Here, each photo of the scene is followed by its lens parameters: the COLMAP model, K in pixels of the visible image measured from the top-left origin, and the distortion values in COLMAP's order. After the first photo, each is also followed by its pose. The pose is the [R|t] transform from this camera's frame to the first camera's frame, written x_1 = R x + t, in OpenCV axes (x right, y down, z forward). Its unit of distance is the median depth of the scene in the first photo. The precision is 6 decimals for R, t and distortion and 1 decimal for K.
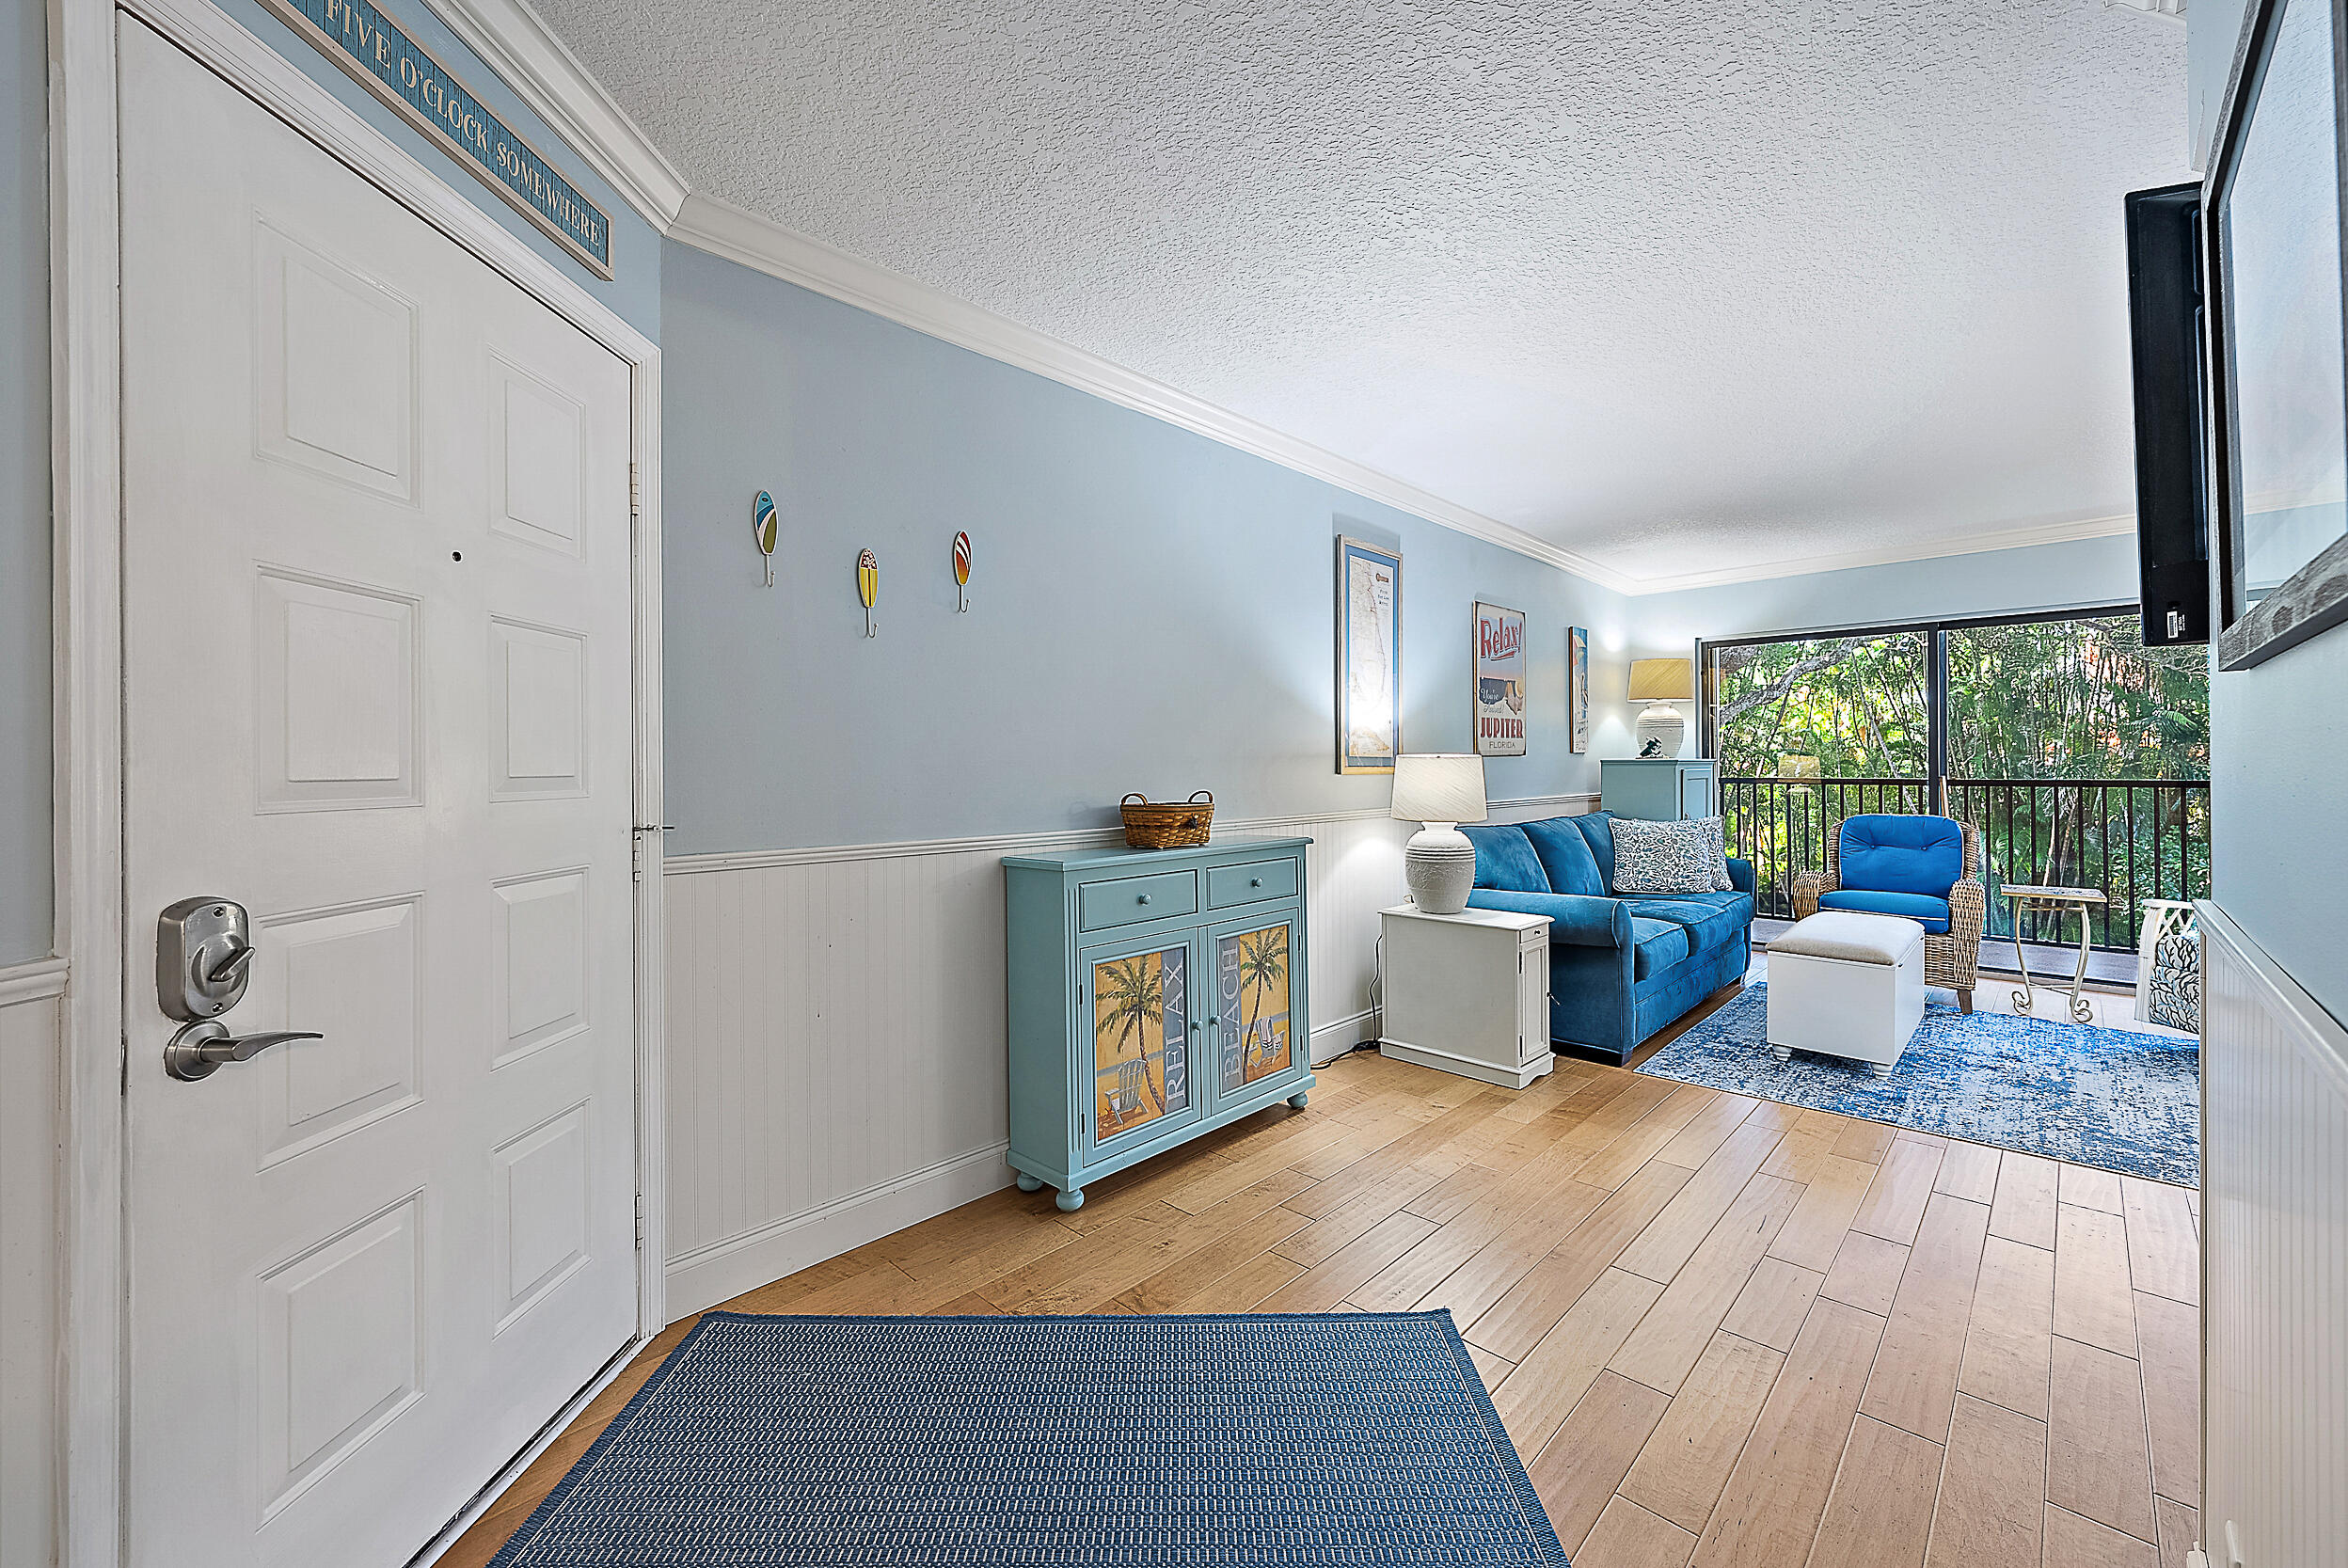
lens RADIAL K [[919.1, 0, 1177.6], [0, 919.1, 774.8], [0, 0, 1]] dist [-0.002546, 0.000267]
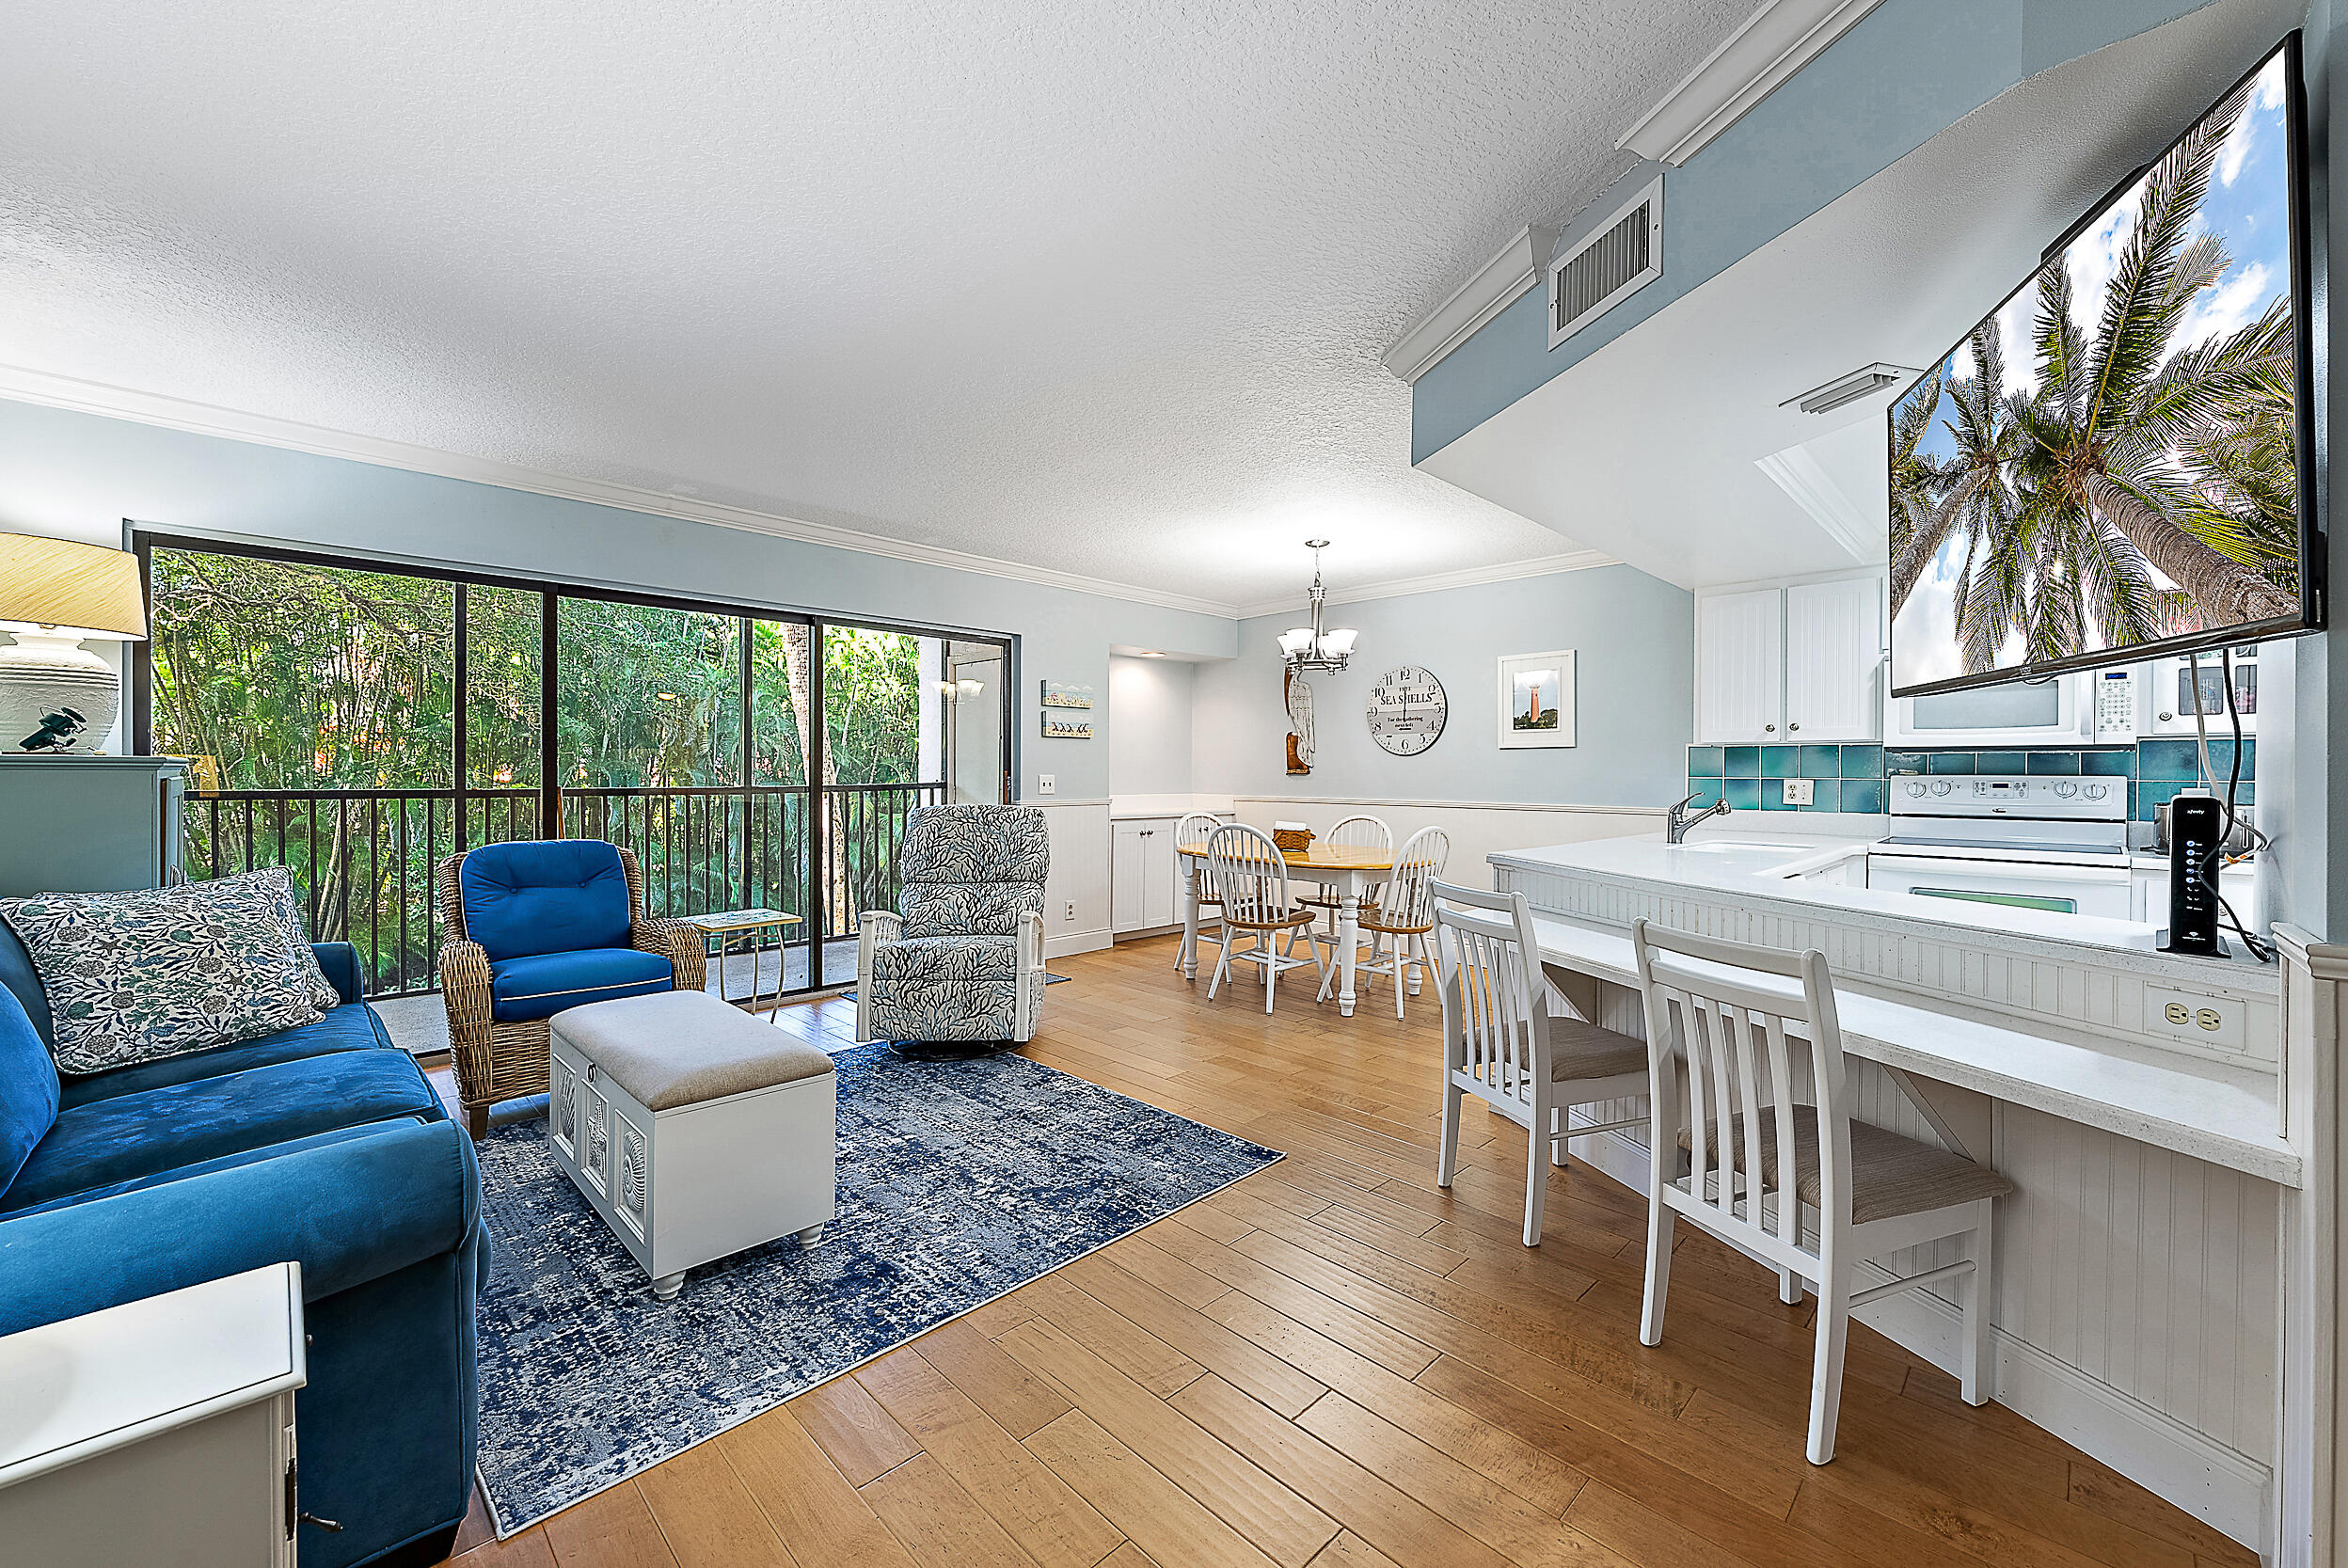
lens RADIAL K [[919.1, 0, 1183.0], [0, 919.1, 784.3], [0, 0, 1]] dist [-0.002546, 0.000267]
pose [[0.002211, -0.007419, 0.999970, 0.092539], [0.004318, 0.999963, 0.007410, -0.004798], [-0.999988, 0.004302, 0.002243, 0.622582]]
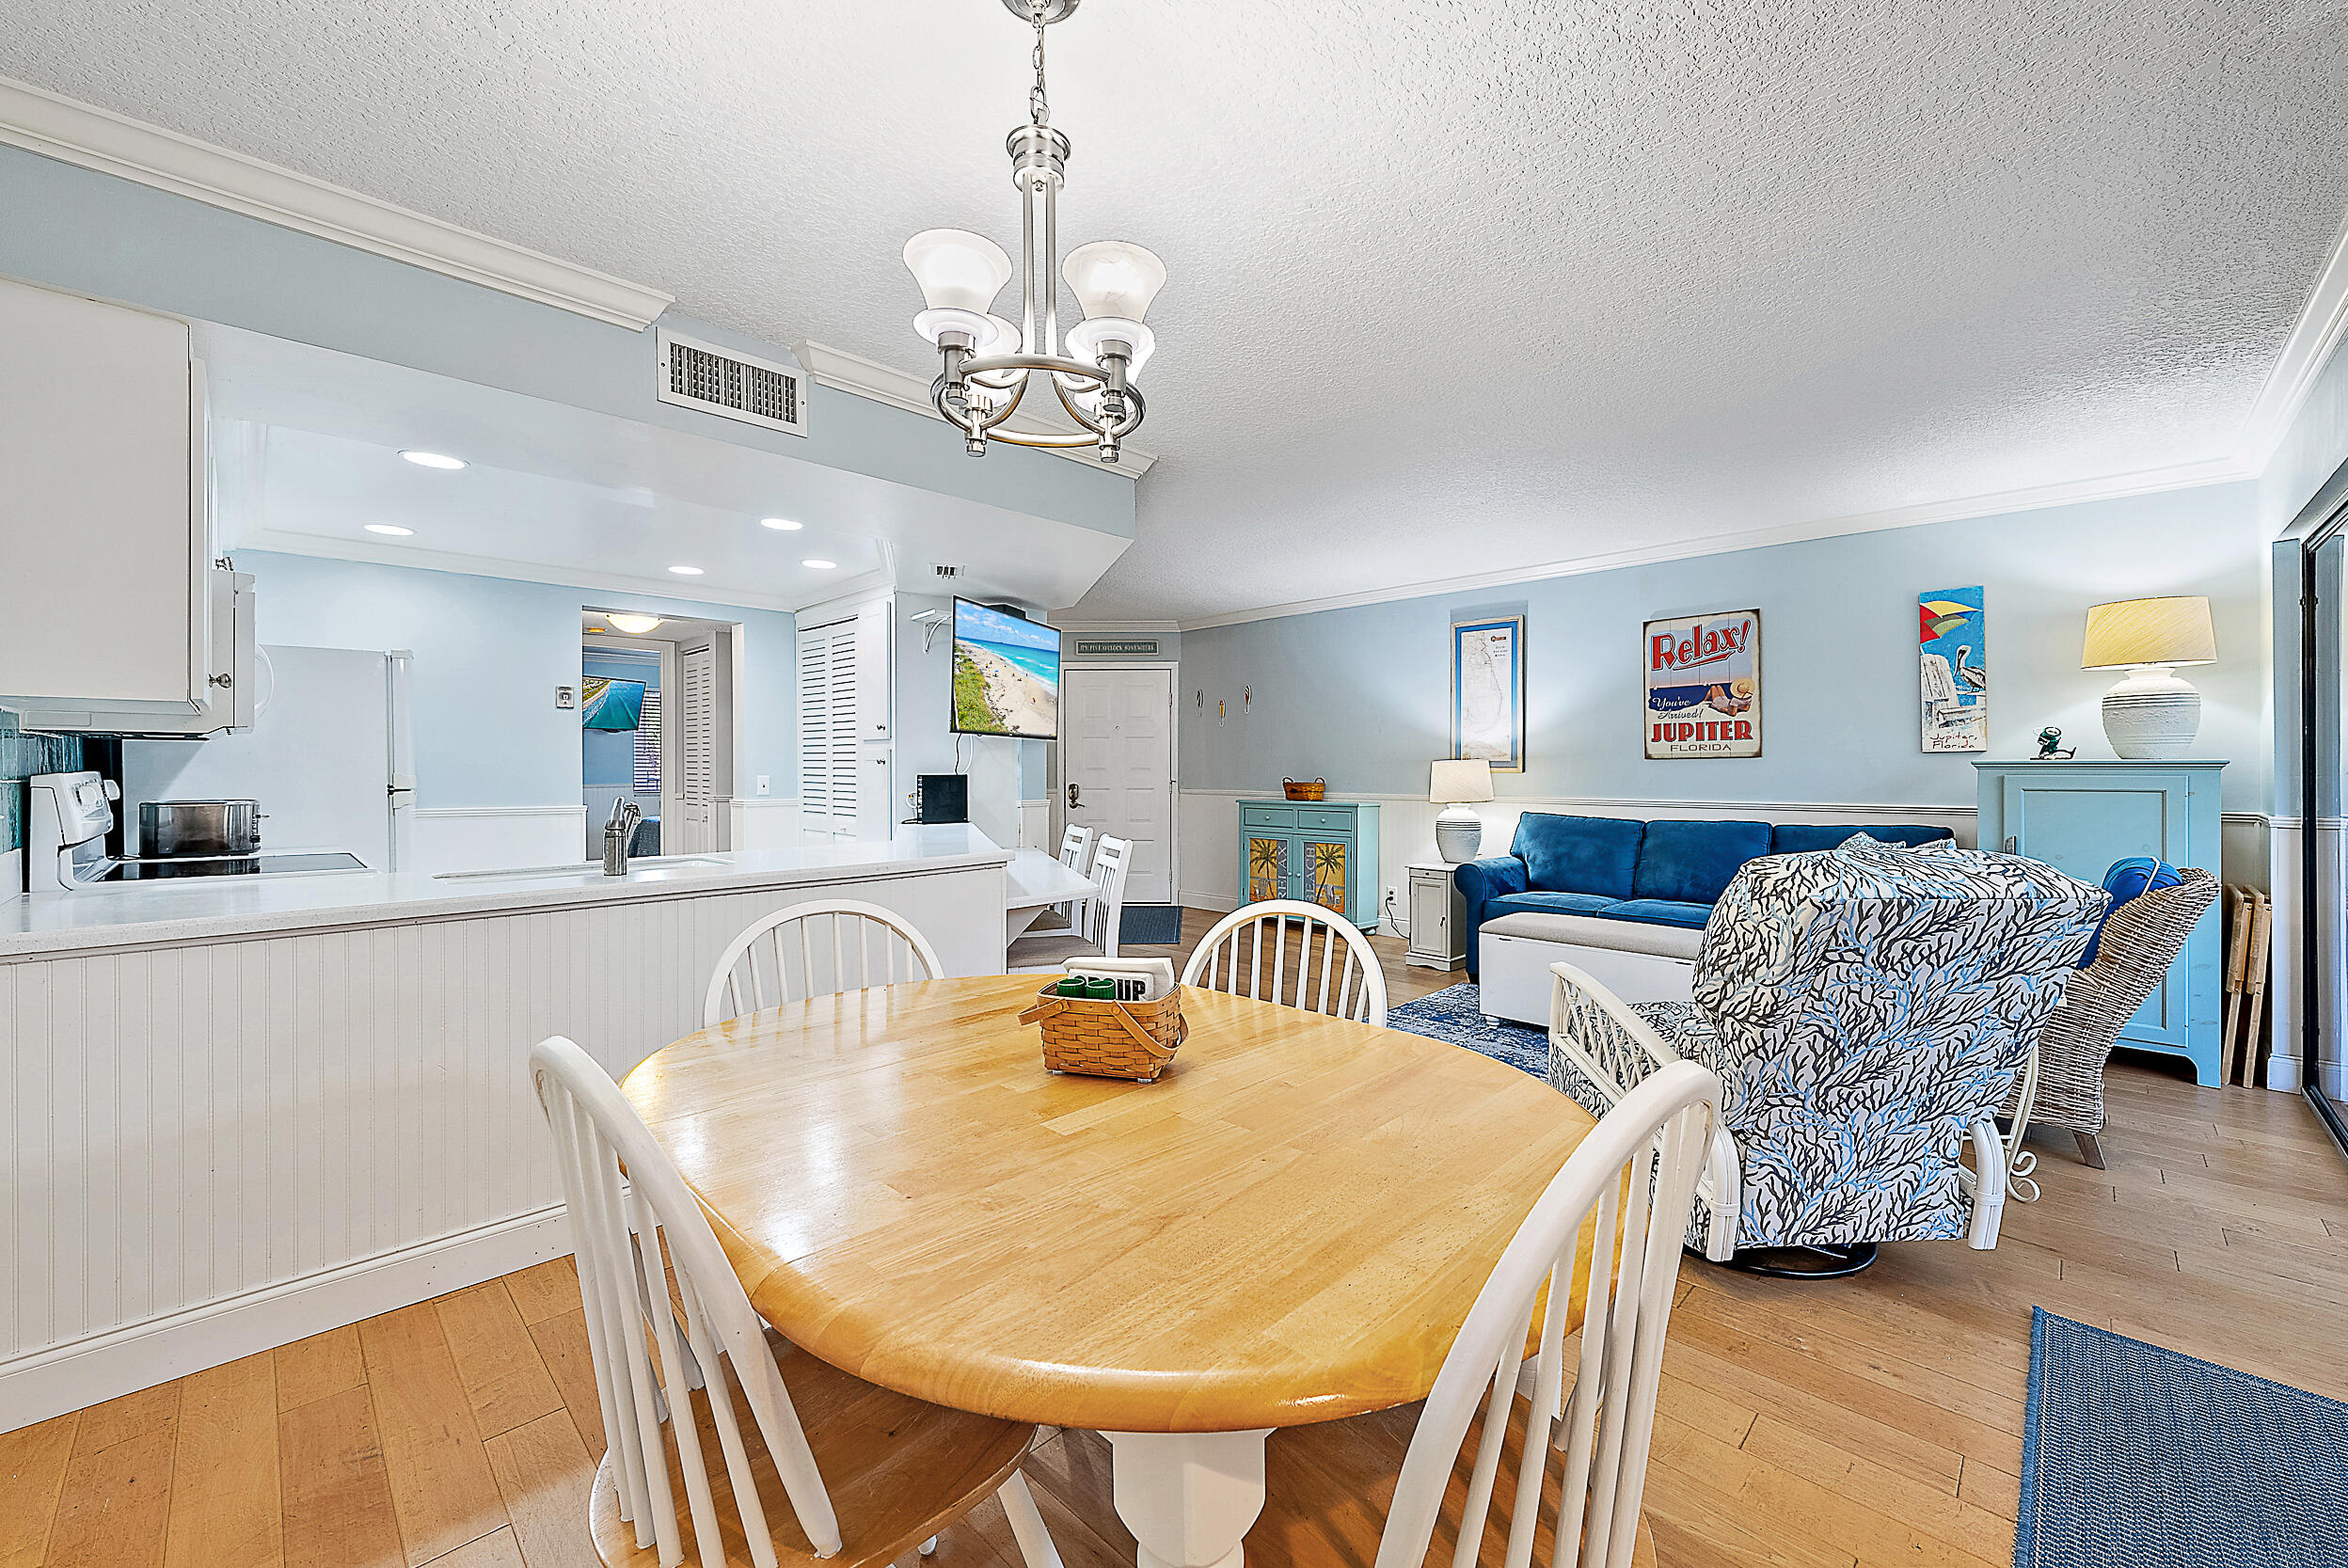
lens RADIAL K [[919.1, 0, 1194.6], [0, 919.1, 776.5], [0, 0, 1]] dist [-0.002546, 0.000267]
pose [[0.009382, 0.016403, -0.999821, 1.690172], [-0.008453, 0.999831, 0.016324, -0.014505], [0.999920, 0.008298, 0.009519, 0.506824]]
